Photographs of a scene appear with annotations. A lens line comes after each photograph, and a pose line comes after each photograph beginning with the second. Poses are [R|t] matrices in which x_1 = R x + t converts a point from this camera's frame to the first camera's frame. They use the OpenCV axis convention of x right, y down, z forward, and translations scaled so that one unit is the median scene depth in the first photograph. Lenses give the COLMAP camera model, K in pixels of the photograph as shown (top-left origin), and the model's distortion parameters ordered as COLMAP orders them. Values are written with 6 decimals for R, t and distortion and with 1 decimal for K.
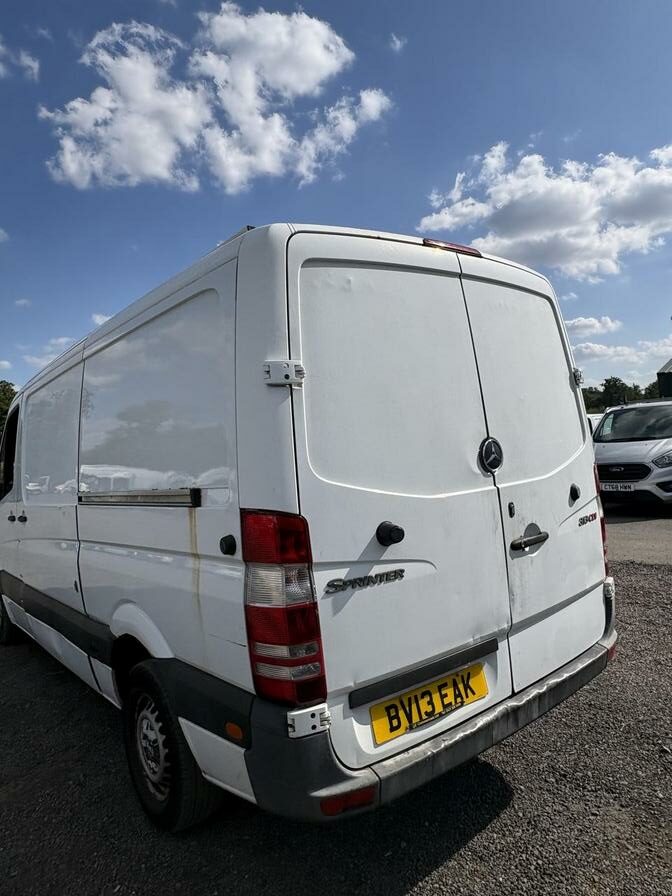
lens RADIAL K [[612.2, 0, 336.0], [0, 612.2, 448.0], [0, 0, 1]] dist [0.004354, 0.000214]
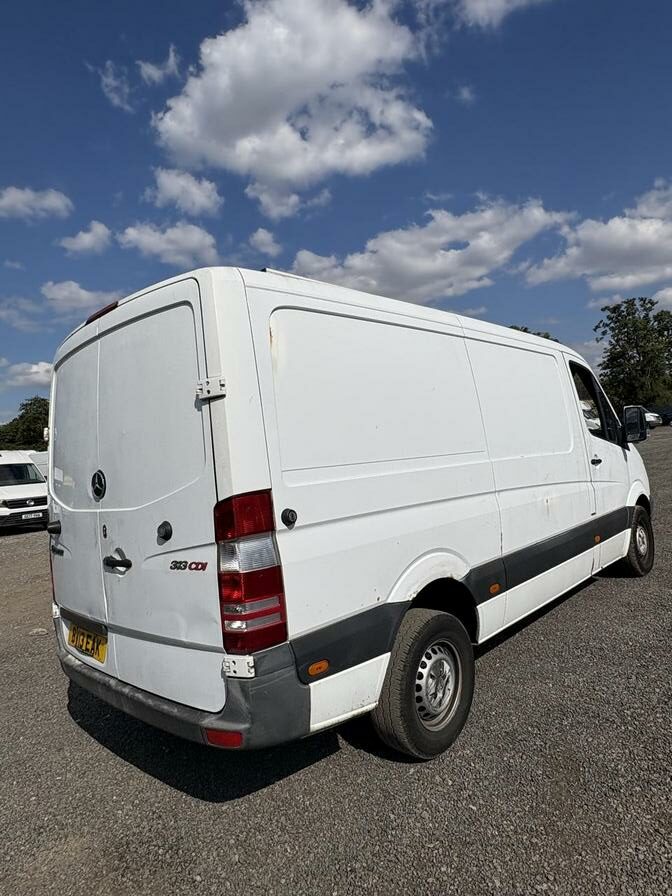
lens RADIAL K [[548.0, 0, 336.0], [0, 548.0, 448.0], [0, 0, 1]] dist [0.001357, 0.002410]
pose [[0.137624, 0.060284, -0.988648, 1.364359], [0.088107, 0.993444, 0.072841, -0.096629], [0.986558, -0.097131, 0.131410, 1.291019]]
